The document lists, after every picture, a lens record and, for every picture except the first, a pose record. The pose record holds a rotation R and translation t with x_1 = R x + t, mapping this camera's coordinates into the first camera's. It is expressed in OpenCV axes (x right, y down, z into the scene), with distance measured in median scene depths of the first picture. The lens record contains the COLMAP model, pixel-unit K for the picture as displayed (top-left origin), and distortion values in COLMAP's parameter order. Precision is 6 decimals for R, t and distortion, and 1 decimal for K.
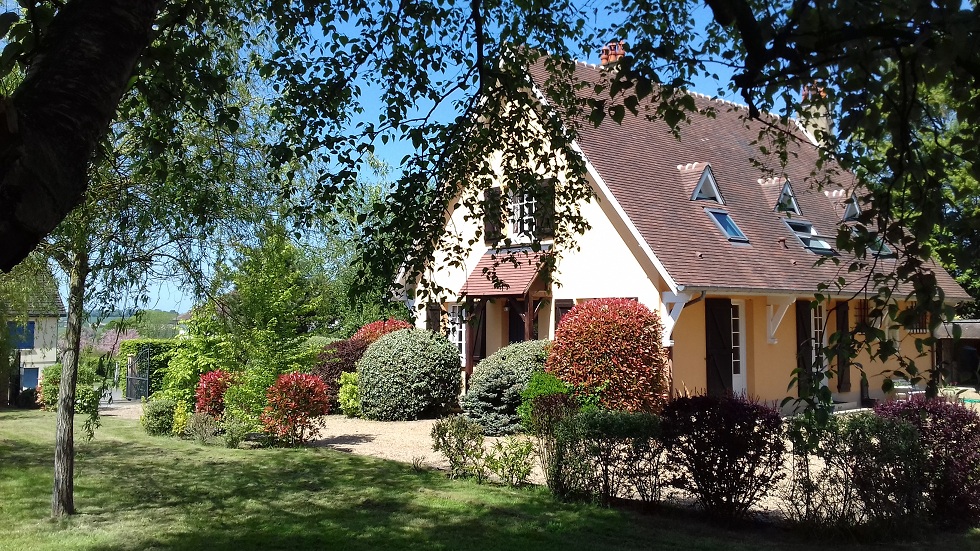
lens RADIAL K [[871.8, 0, 490.0], [0, 871.8, 275.5], [0, 0, 1]] dist [0.080182, -0.164869]
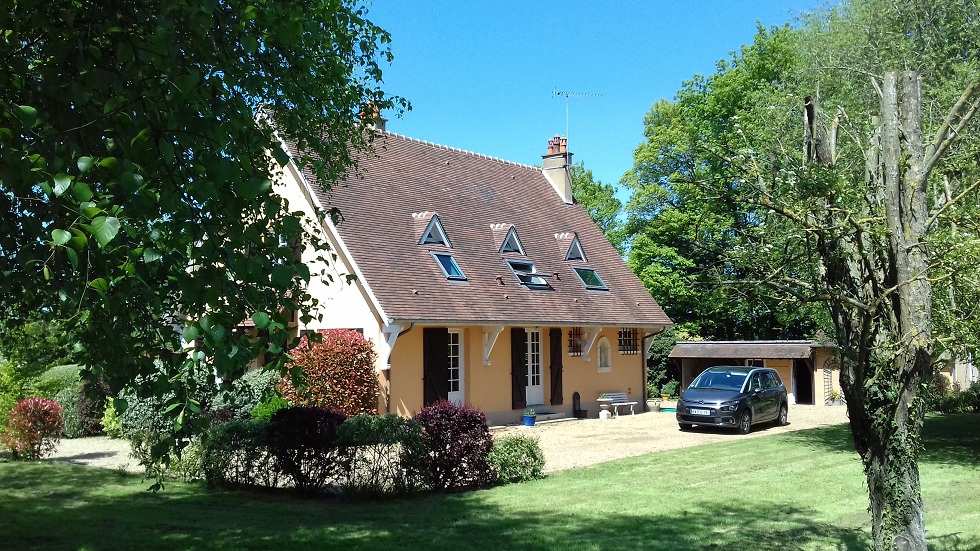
lens RADIAL K [[891.2, 0, 490.0], [0, 891.2, 275.5], [0, 0, 1]] dist [0.067558, -0.160939]
pose [[0.986697, 0.002647, 0.162550, 0.130259], [0.000892, 0.999764, -0.021690, -0.018157], [-0.162569, 0.021546, 0.986462, -0.201206]]
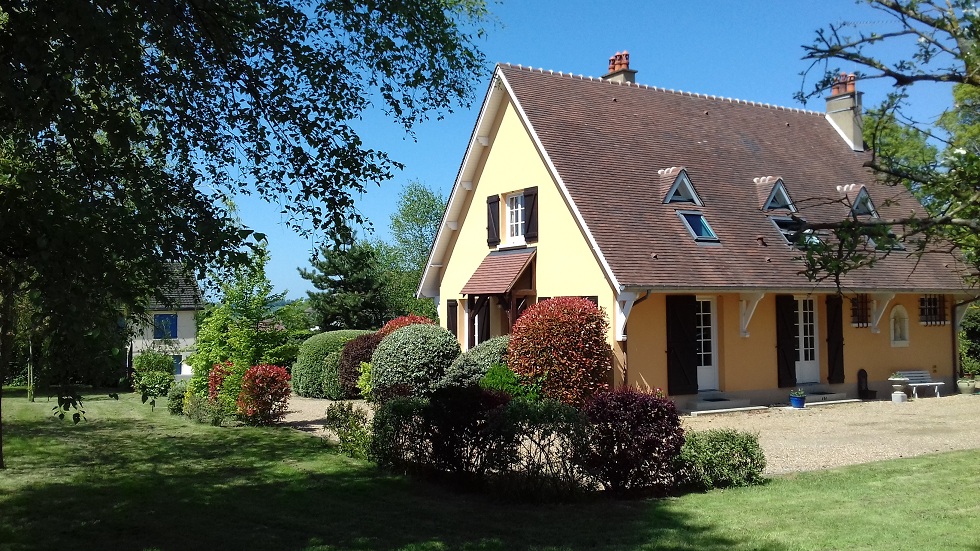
lens RADIAL K [[871.8, 0, 490.0], [0, 871.8, 275.5], [0, 0, 1]] dist [0.080182, -0.164869]
pose [[0.983542, -0.013810, -0.180153, 0.214362], [0.016516, 0.999772, 0.013529, -0.016111], [0.179925, -0.016282, 0.983545, -0.092358]]
